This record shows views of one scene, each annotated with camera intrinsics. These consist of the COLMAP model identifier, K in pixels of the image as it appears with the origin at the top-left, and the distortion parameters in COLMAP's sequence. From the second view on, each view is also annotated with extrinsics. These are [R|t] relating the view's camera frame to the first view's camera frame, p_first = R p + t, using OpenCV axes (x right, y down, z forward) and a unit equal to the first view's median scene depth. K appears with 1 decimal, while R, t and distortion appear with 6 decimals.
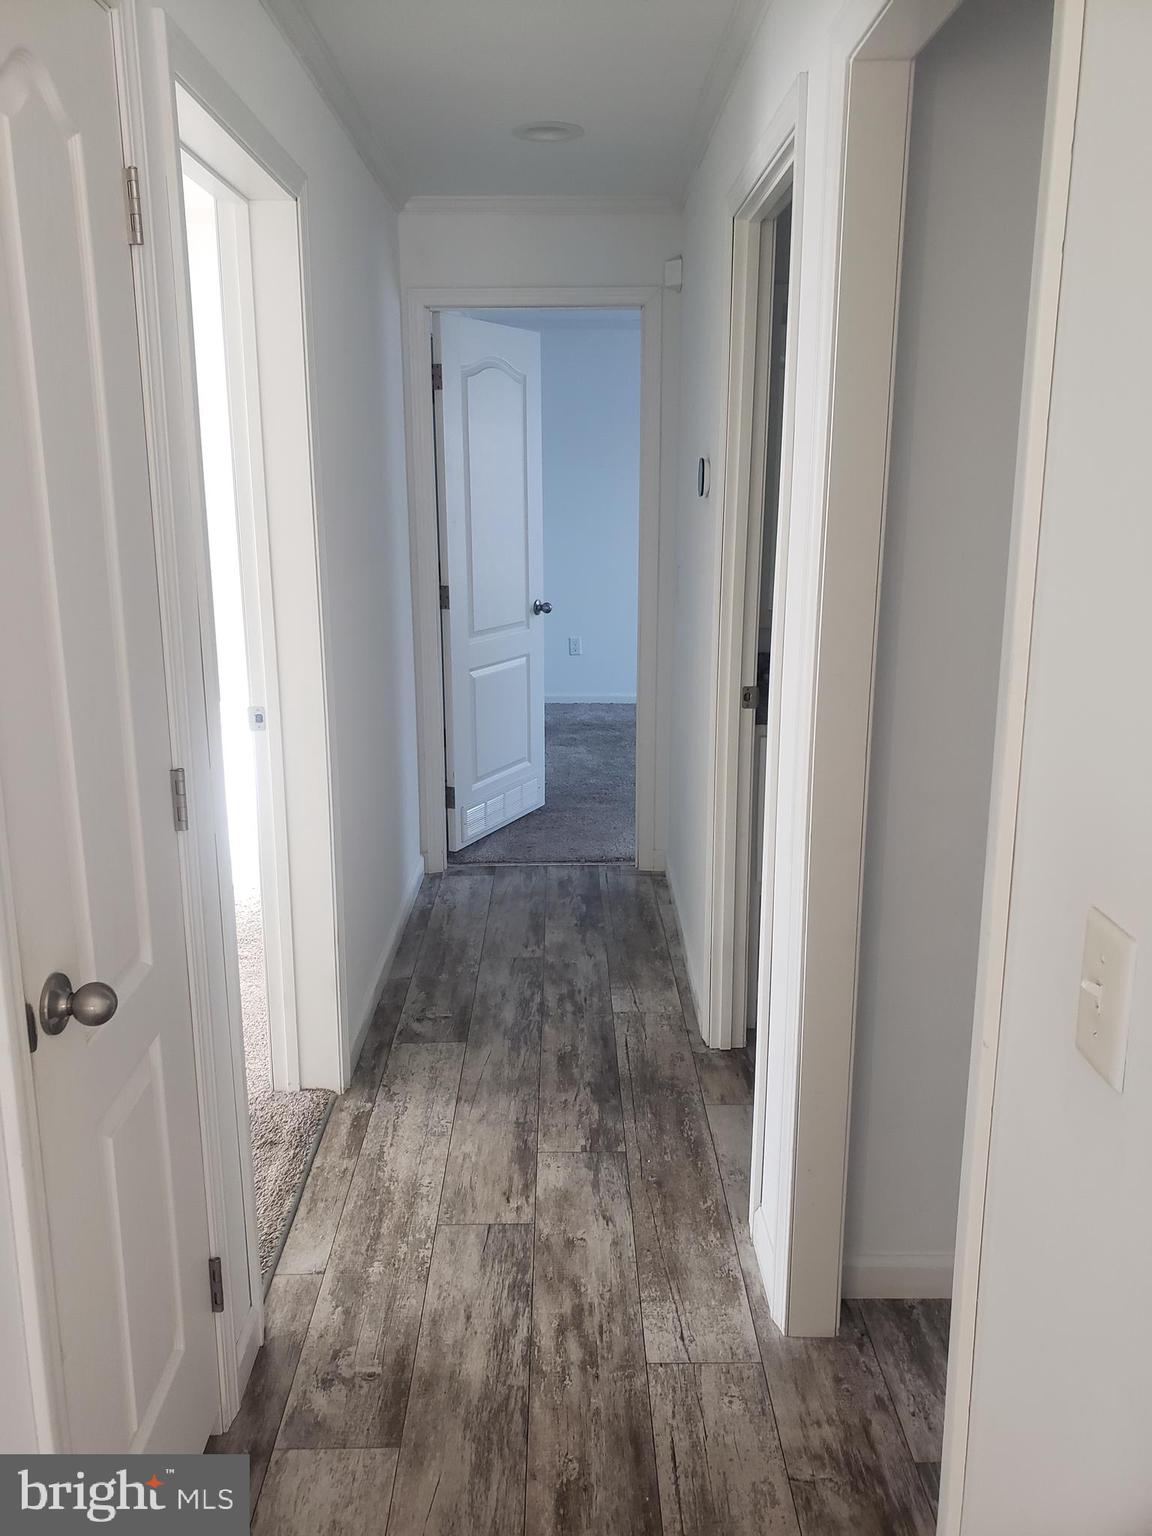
lens RADIAL K [[1187.3, 0, 574.4], [0, 1187.3, 777.2], [0, 0, 1]] dist [0.031360, -0.004871]
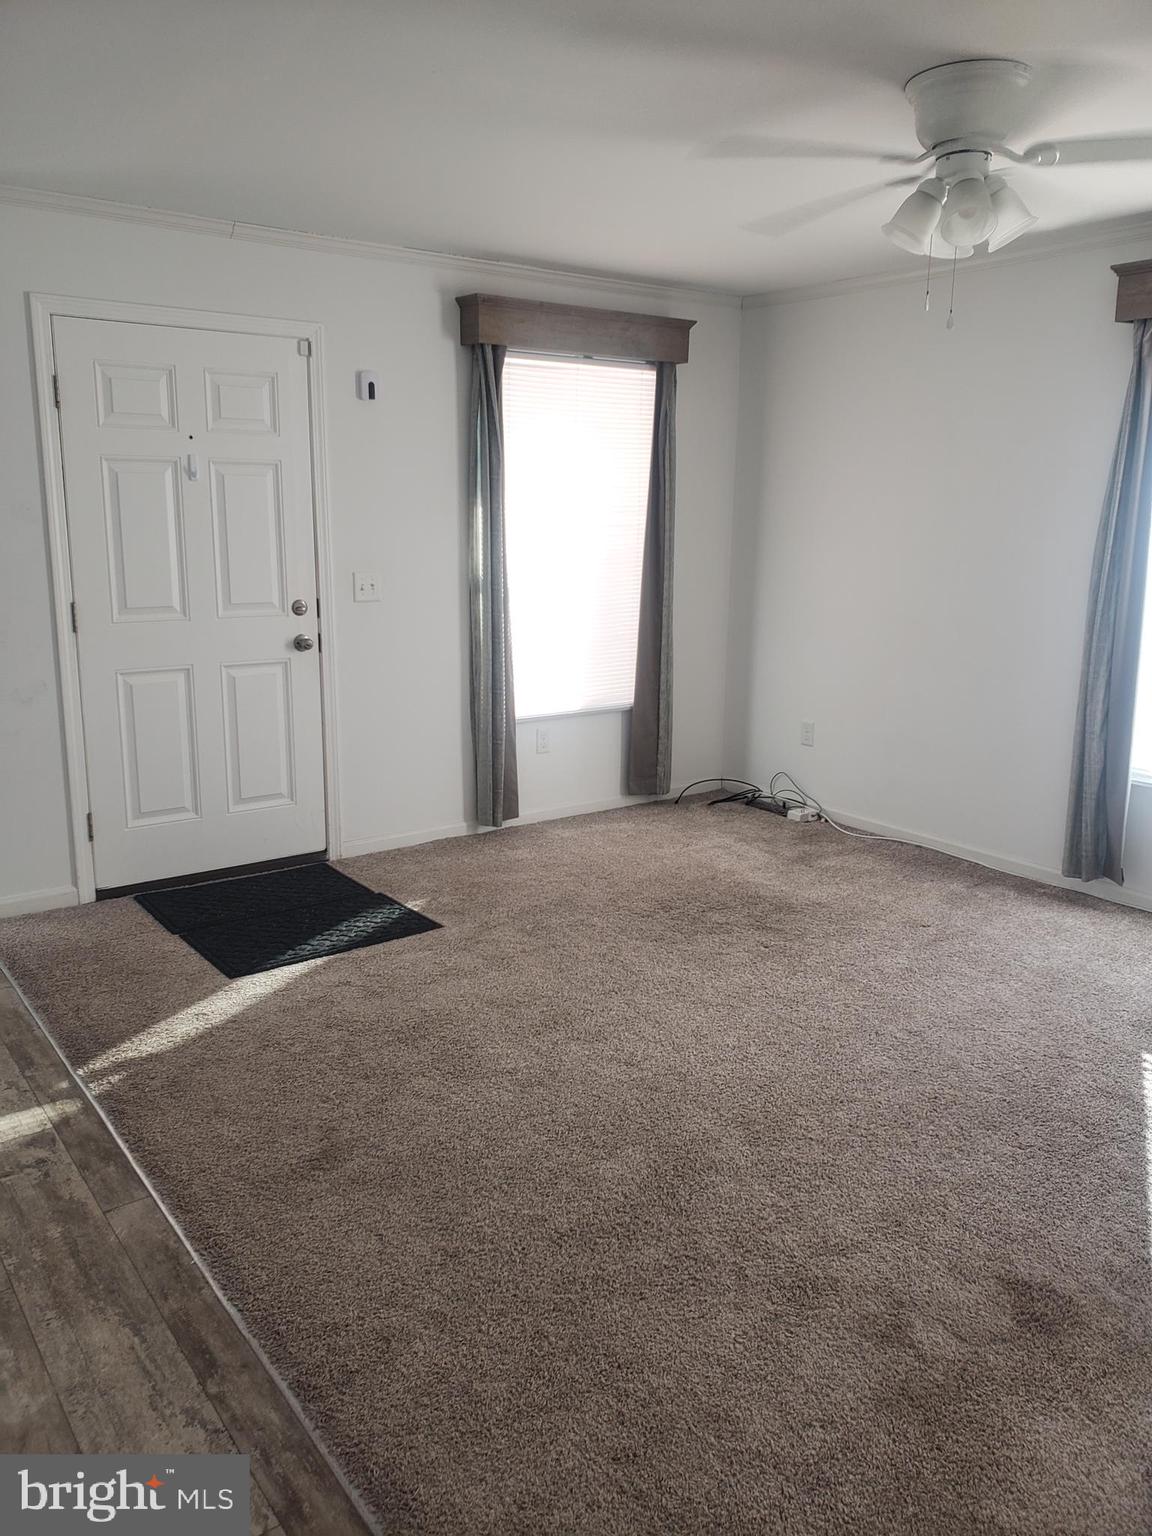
lens RADIAL K [[1187.3, 0, 577.1], [0, 1187.3, 767.6], [0, 0, 1]] dist [0.031360, -0.004871]
pose [[-0.813551, 0.165291, -0.557507, -0.016969], [-0.127182, 0.884958, 0.447966, -0.424901], [0.567415, 0.435348, -0.698936, 1.602448]]
